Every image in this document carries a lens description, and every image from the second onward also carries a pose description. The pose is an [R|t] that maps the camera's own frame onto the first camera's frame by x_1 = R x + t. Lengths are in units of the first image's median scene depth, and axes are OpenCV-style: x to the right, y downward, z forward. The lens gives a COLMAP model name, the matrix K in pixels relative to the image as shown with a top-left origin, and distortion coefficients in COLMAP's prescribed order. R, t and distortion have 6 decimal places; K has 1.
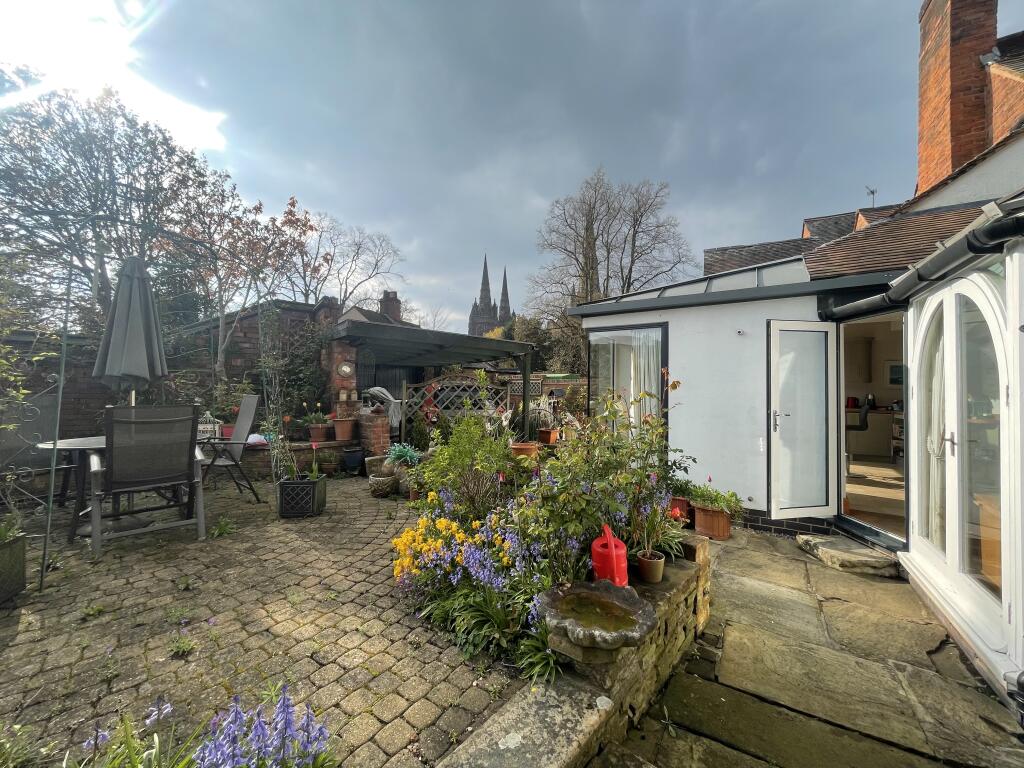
lens RADIAL K [[415.4, 0, 512.0], [0, 415.4, 384.0], [0, 0, 1]] dist [-0.000352, 0.000619]
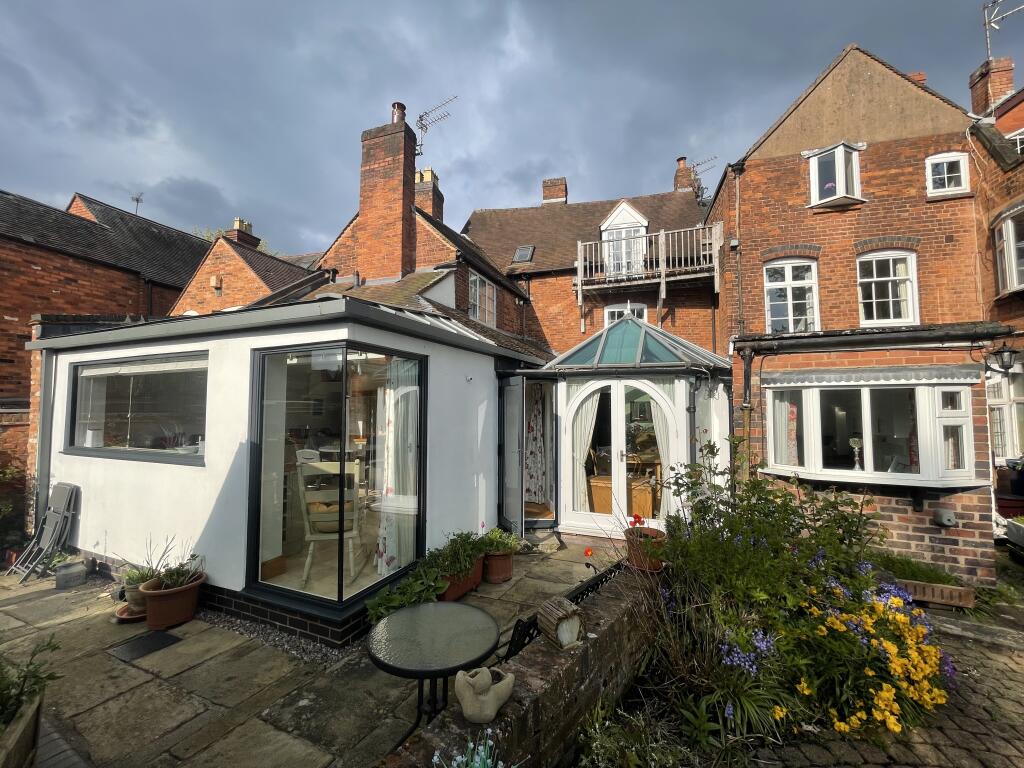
lens RADIAL K [[415.4, 0, 512.0], [0, 415.4, 384.0], [0, 0, 1]] dist [-0.000352, 0.000619]
pose [[-0.158086, 0.049208, 0.986198, -0.627790], [-0.014802, 0.998527, -0.052196, -0.068768], [-0.987314, -0.022849, -0.157125, 1.273877]]
